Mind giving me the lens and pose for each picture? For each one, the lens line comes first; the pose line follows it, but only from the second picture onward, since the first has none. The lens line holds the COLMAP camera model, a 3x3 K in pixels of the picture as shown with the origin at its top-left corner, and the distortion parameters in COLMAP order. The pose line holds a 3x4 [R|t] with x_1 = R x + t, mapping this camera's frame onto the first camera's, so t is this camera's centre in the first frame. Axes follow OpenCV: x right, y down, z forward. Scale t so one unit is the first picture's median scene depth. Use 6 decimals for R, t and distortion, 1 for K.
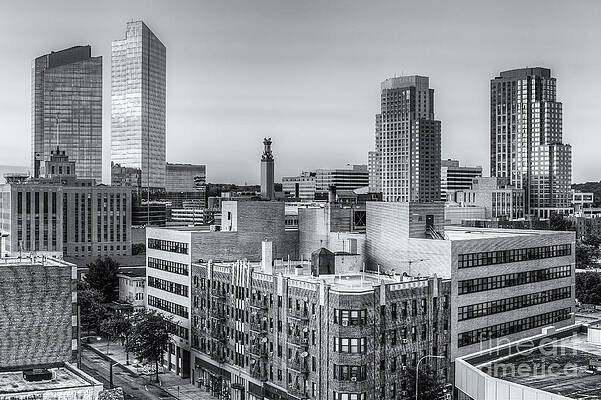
lens RADIAL K [[1337.4, 0, 300.5], [0, 1337.4, 200.0], [0, 0, 1]] dist [-0.154729, -0.195525]
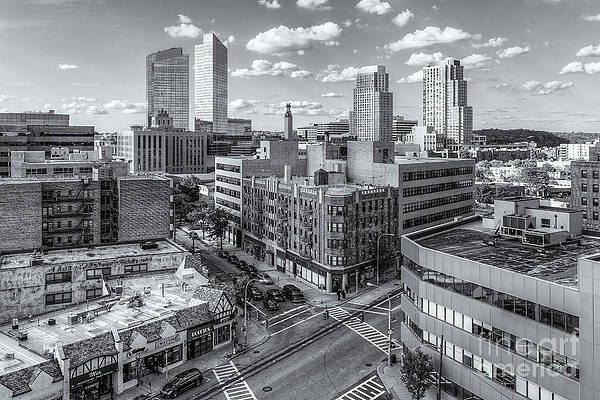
lens RADIAL K [[1150.9, 0, 300.2], [0, 1150.9, 183.7], [0, 0, 1]] dist [-0.124018, -0.215232]
pose [[0.999971, 0.000709, 0.007562, -0.020278], [-0.001177, 0.998070, 0.062087, -0.034457], [-0.007504, -0.062094, 0.998042, -0.426659]]
